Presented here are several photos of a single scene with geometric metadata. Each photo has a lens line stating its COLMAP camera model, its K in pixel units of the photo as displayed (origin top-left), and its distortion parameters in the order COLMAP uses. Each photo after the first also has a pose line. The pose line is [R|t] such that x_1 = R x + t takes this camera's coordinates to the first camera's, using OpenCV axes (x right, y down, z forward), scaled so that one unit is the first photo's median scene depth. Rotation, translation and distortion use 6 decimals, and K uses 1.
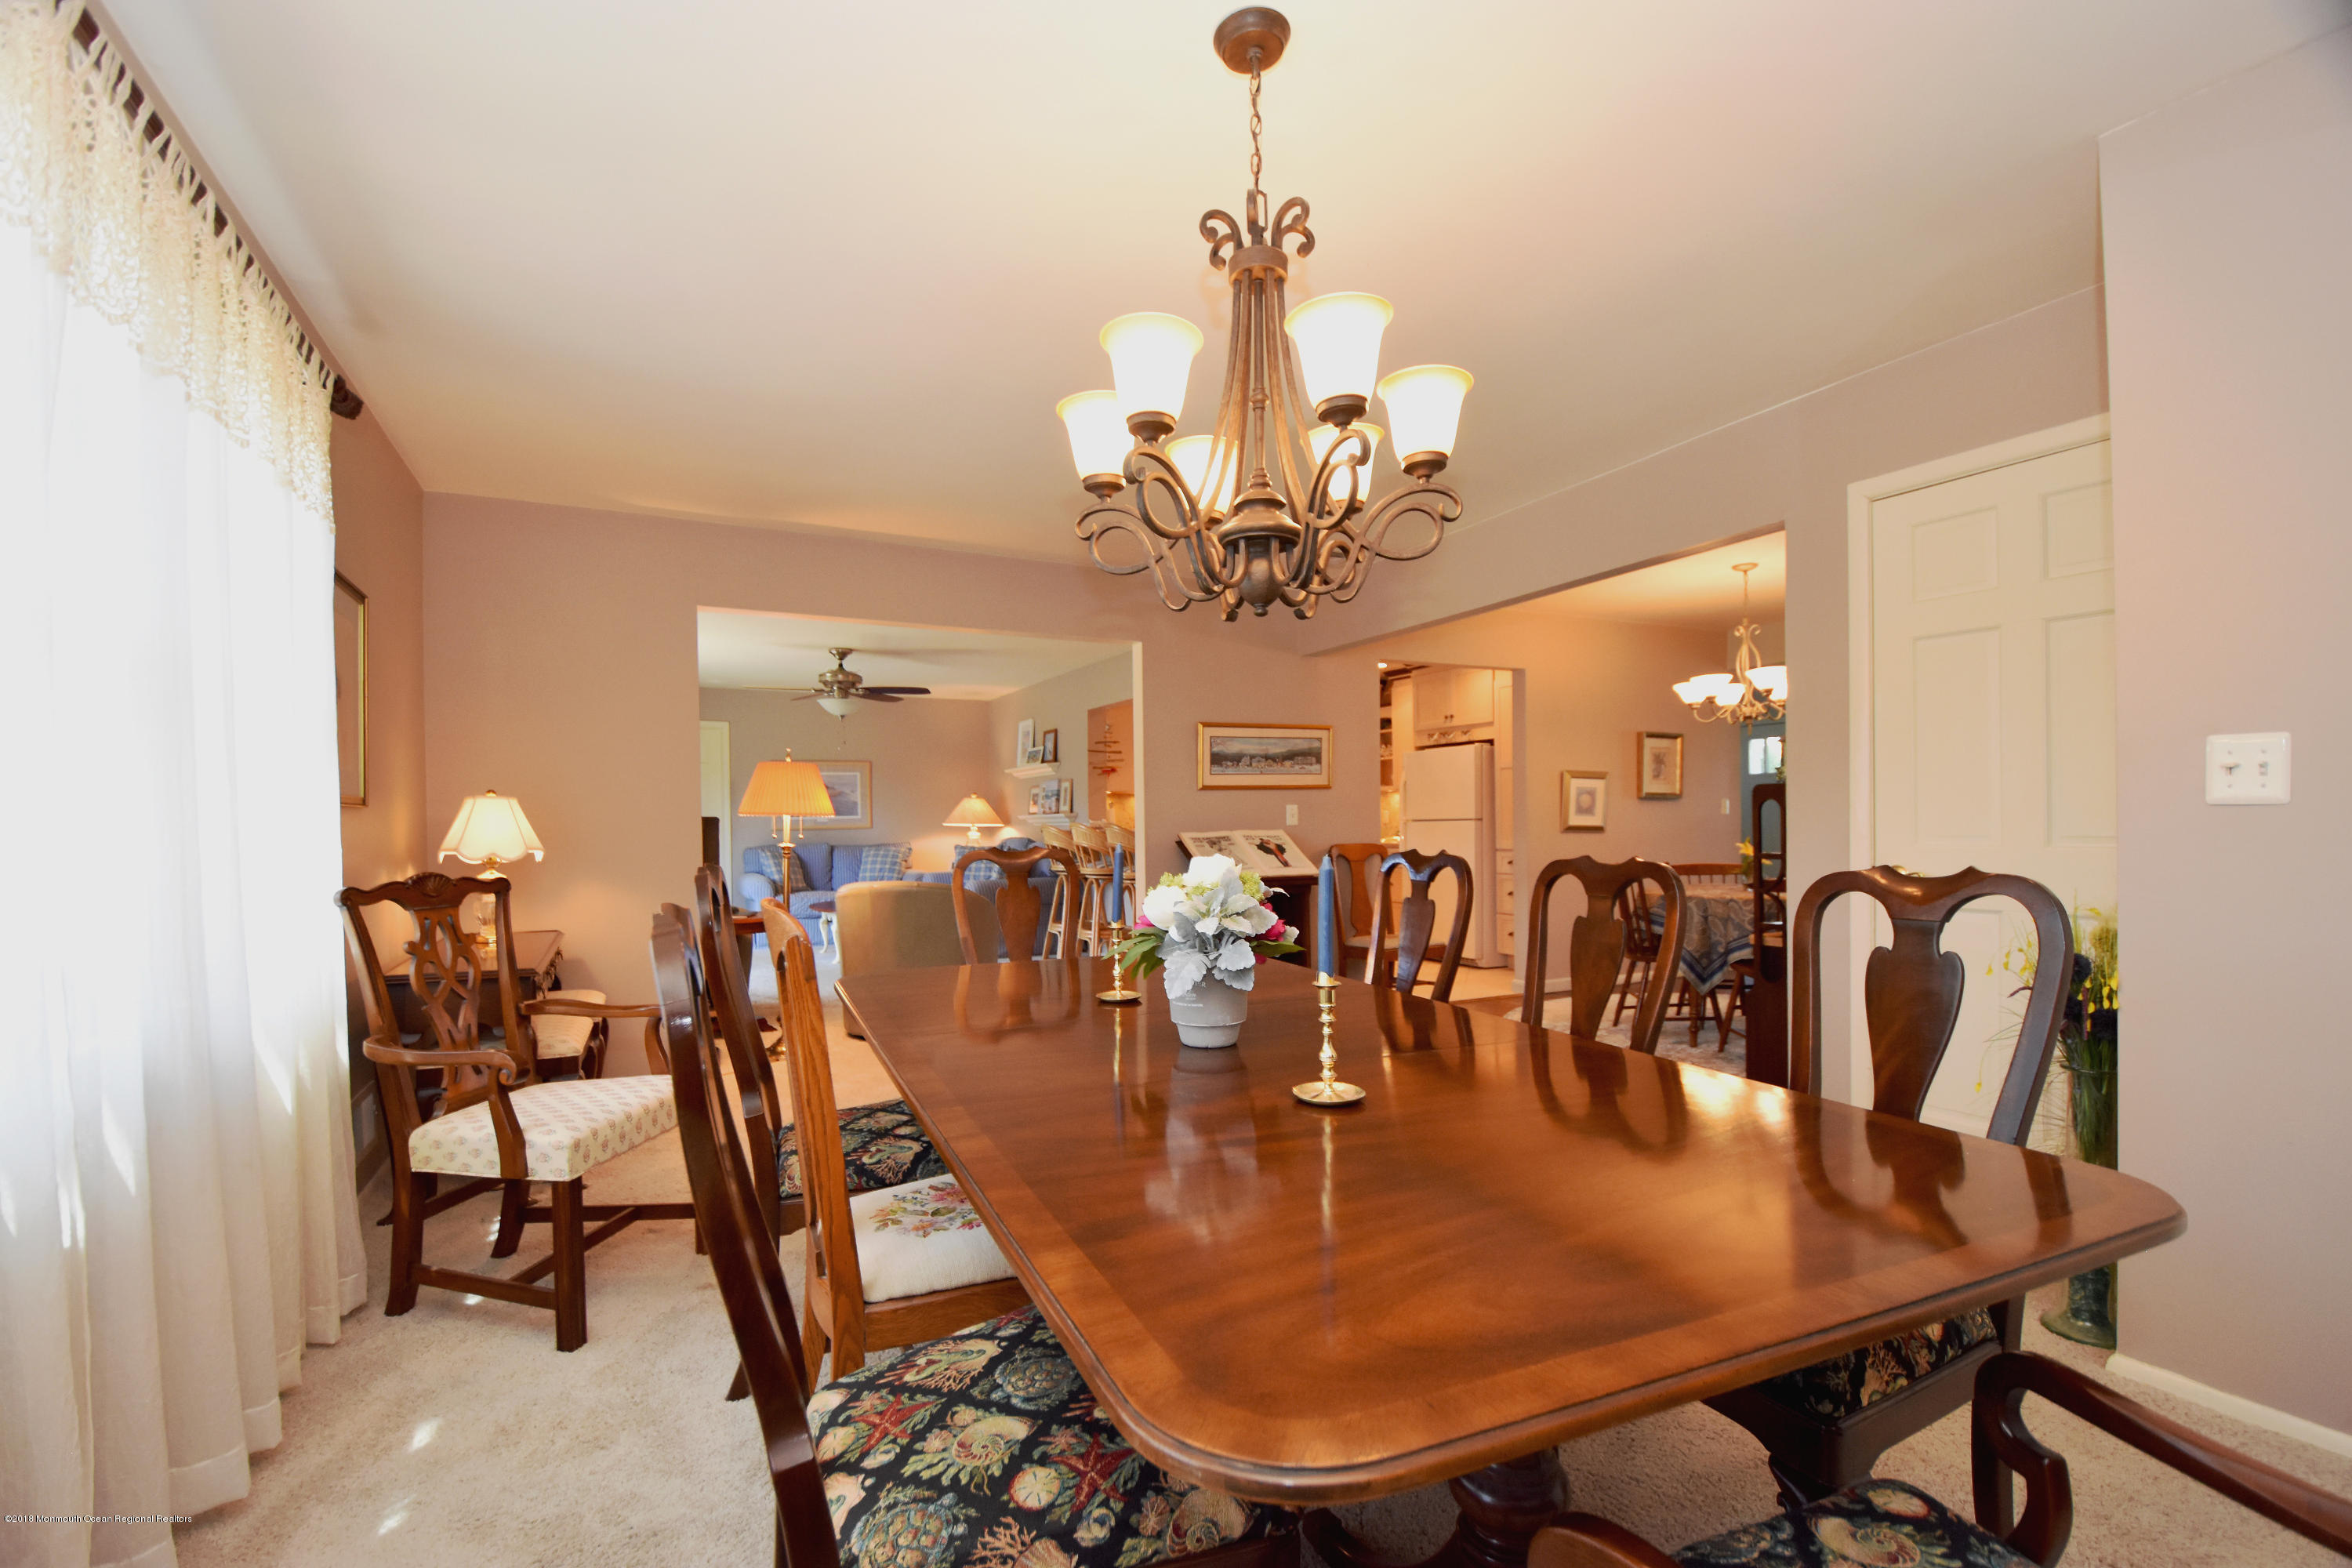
lens RADIAL K [[1029.3, 0, 1163.3], [0, 1029.3, 831.4], [0, 0, 1]] dist [0.004330, -0.014697]
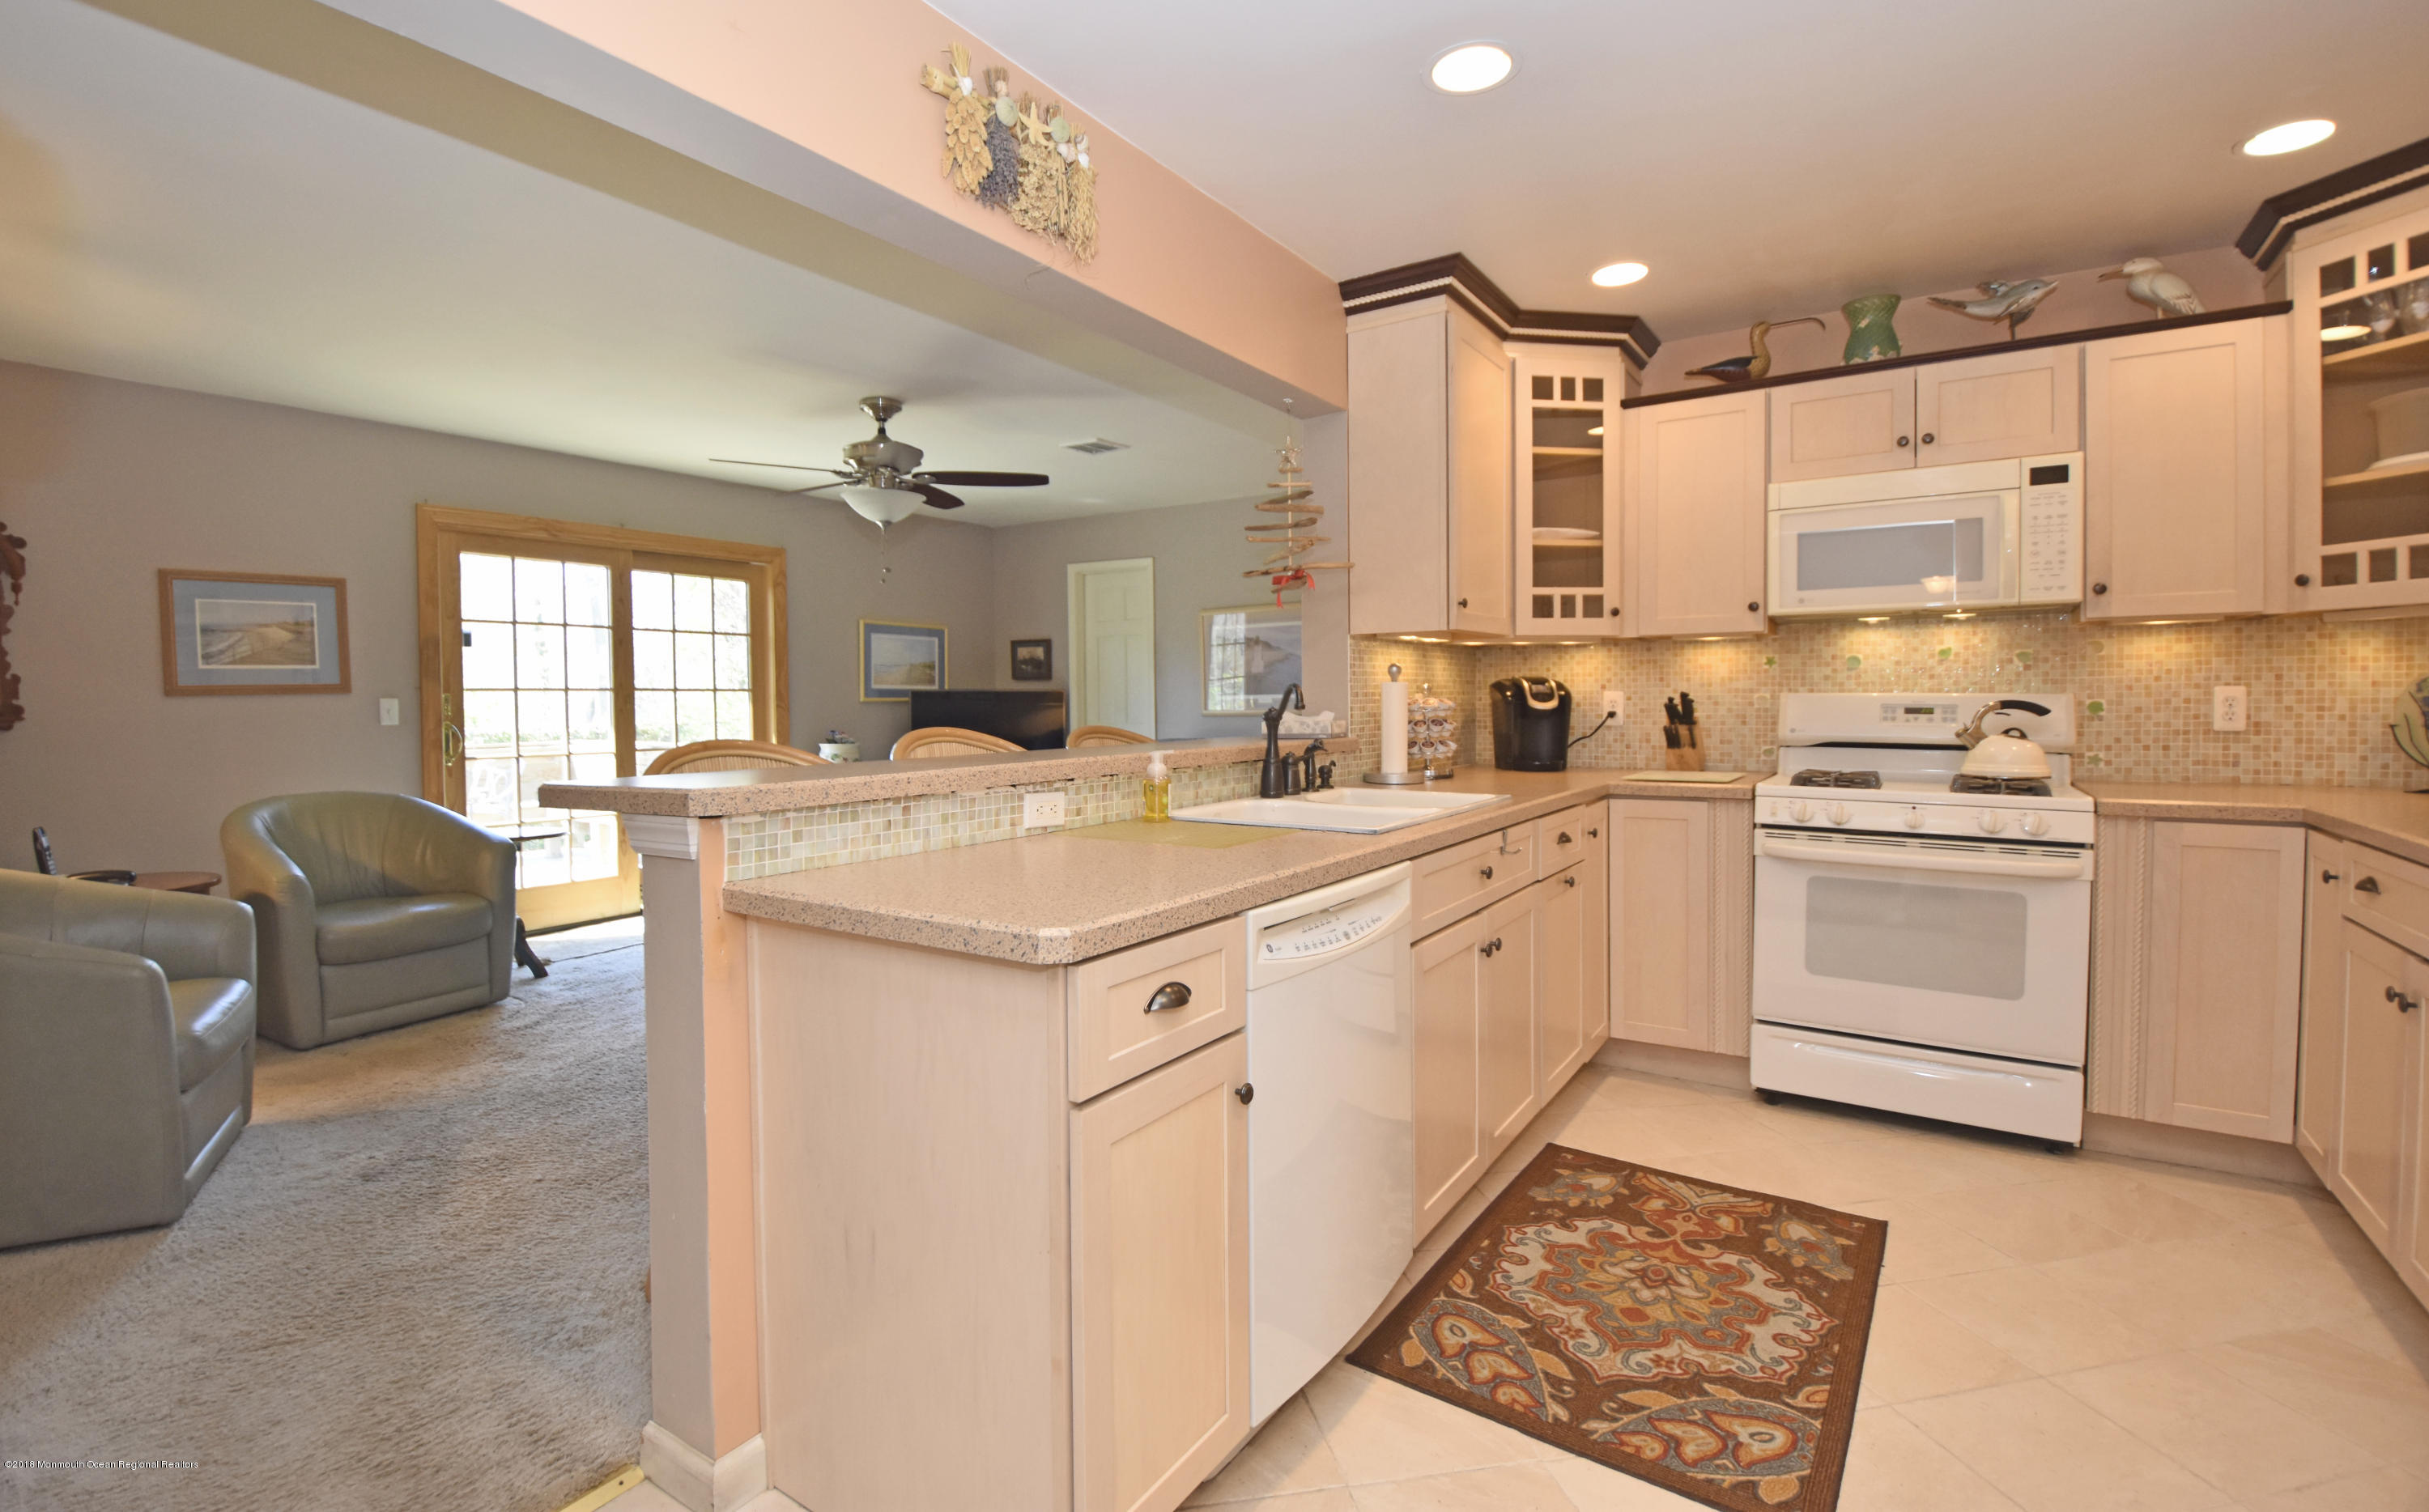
lens RADIAL K [[1080.4, 0, 1183.6], [0, 1080.4, 728.4], [0, 0, 1]] dist [-0.000995, -0.012404]
pose [[0.493839, 0.029742, -0.869044, 0.229679], [-0.002207, 0.999455, 0.032951, -0.017409], [0.869550, -0.014355, 0.493636, 0.703996]]
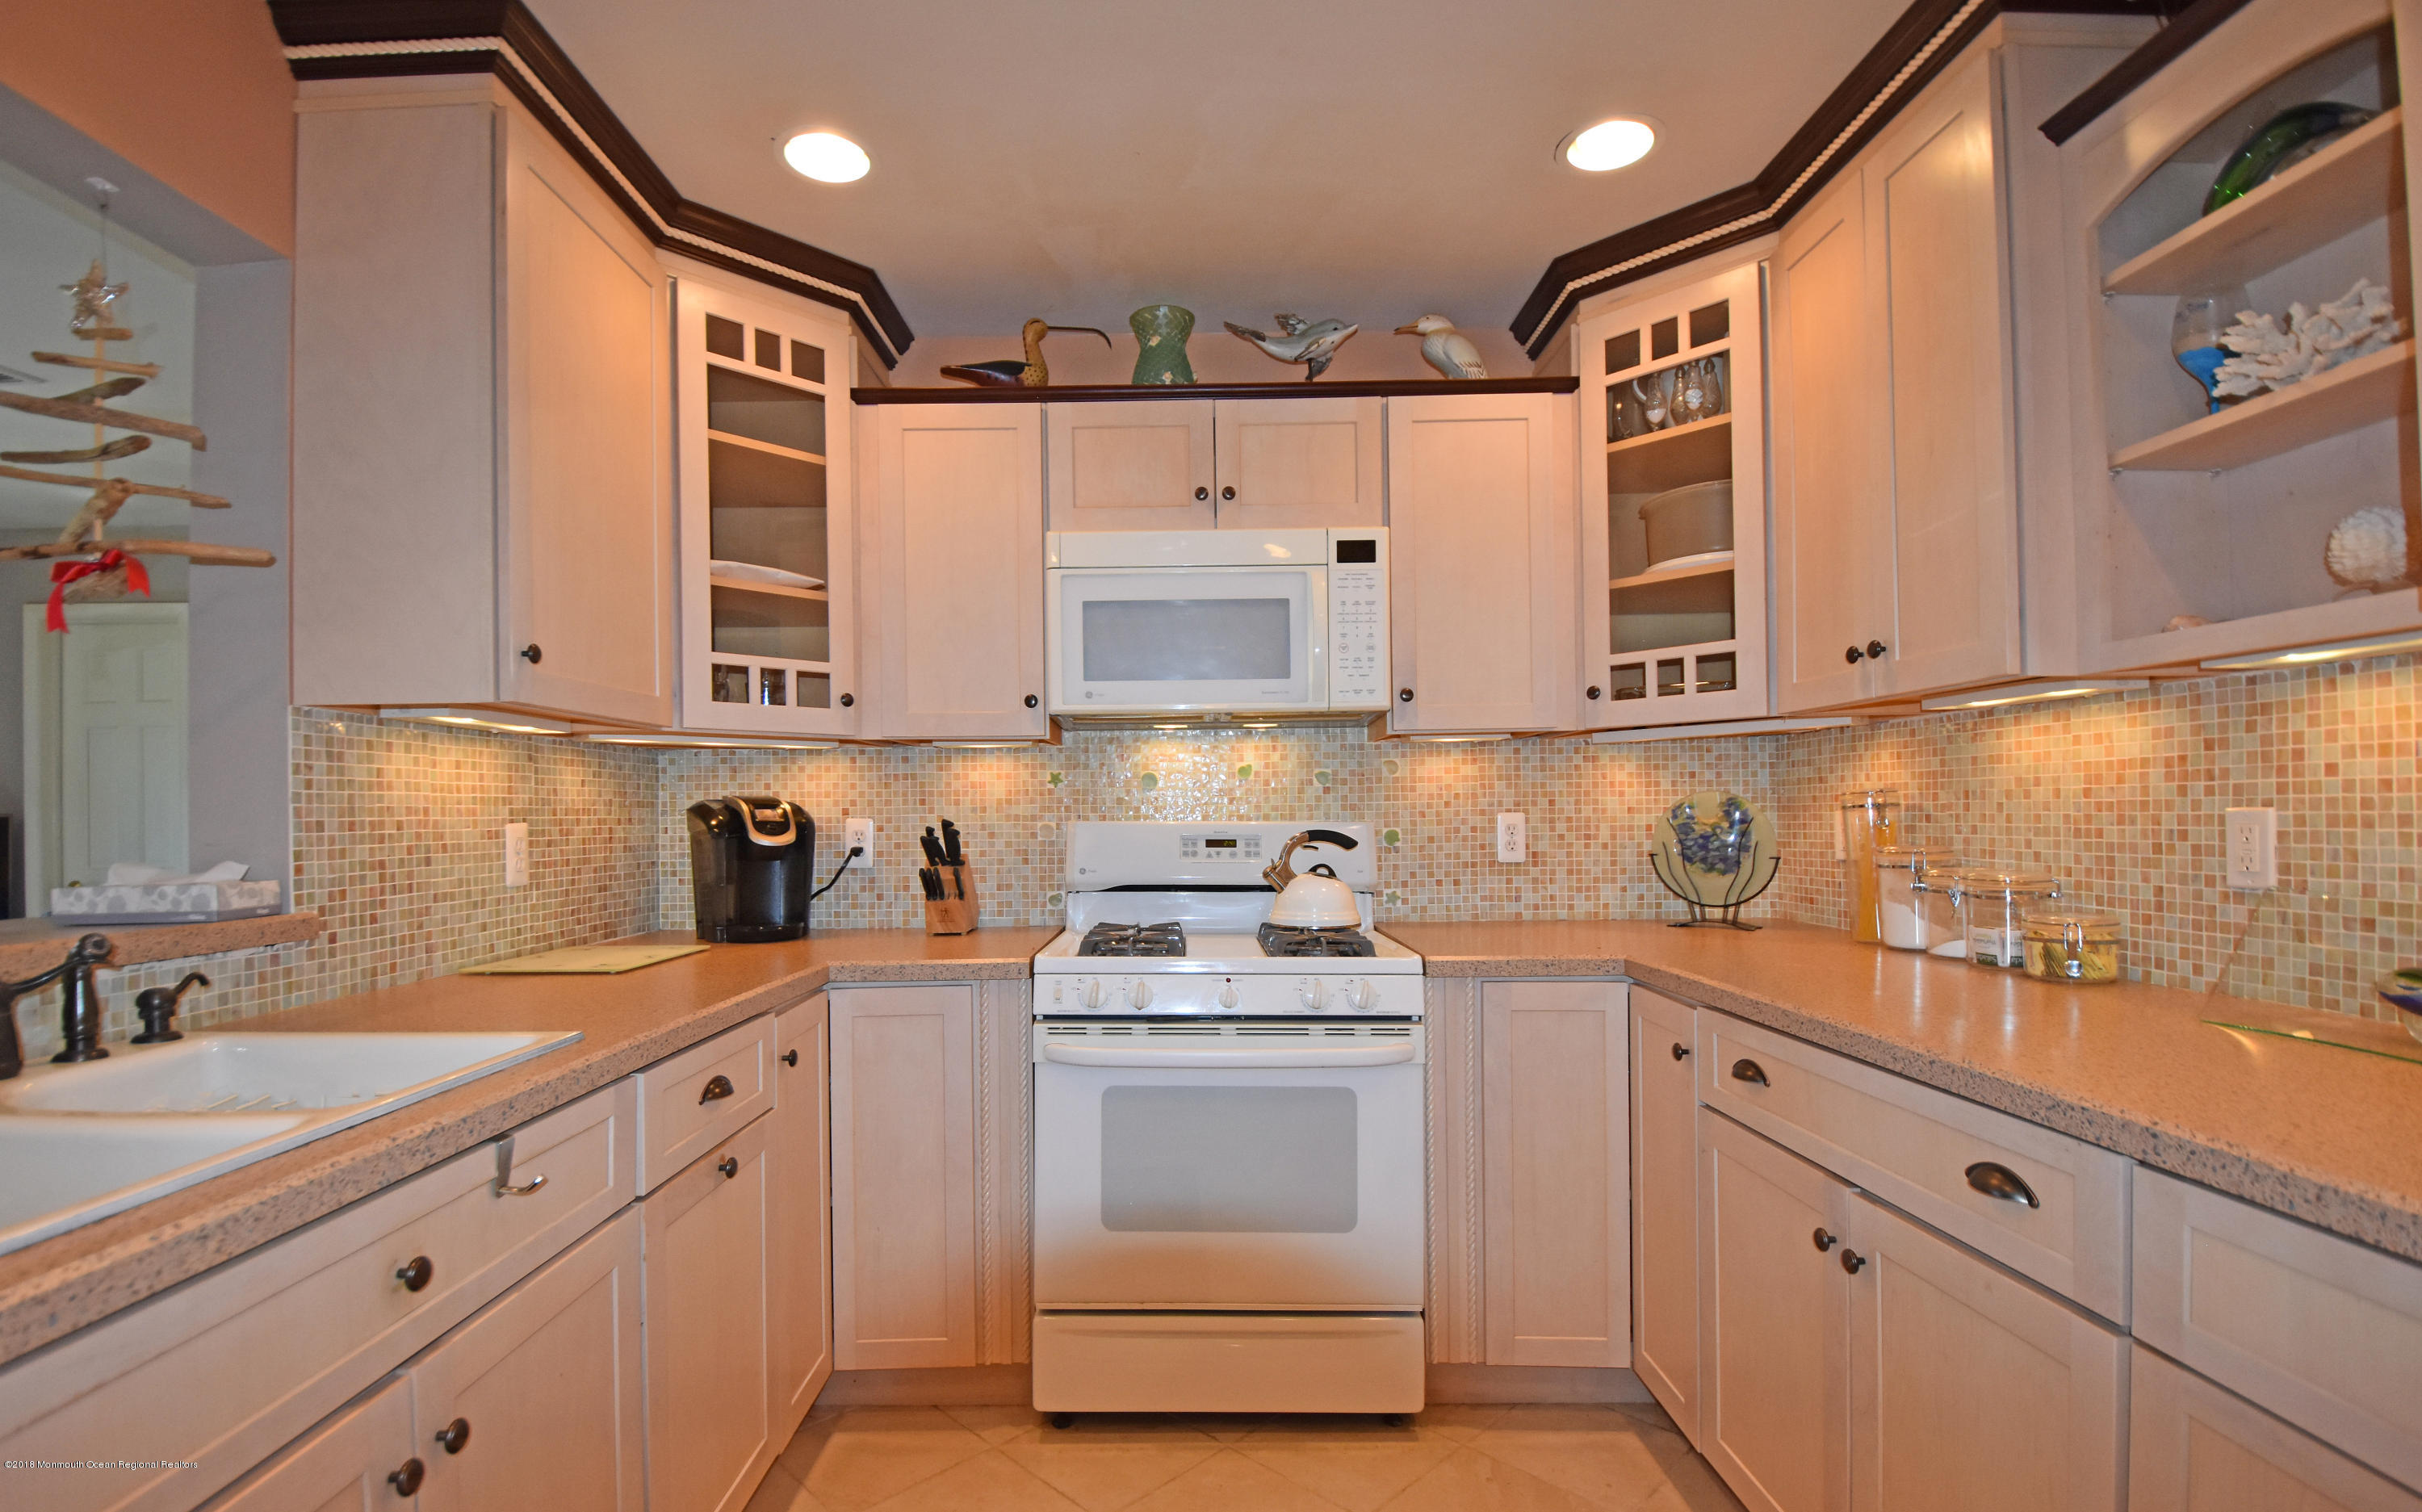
lens RADIAL K [[1087.9, 0, 1167.5], [0, 1087.9, 811.8], [0, 0, 1]] dist [-0.006688, -0.003994]
pose [[0.893709, -0.000904, -0.448647, 0.153891], [-0.001737, 0.999984, -0.005475, -0.018668], [0.448644, 0.005672, 0.893692, 0.832714]]
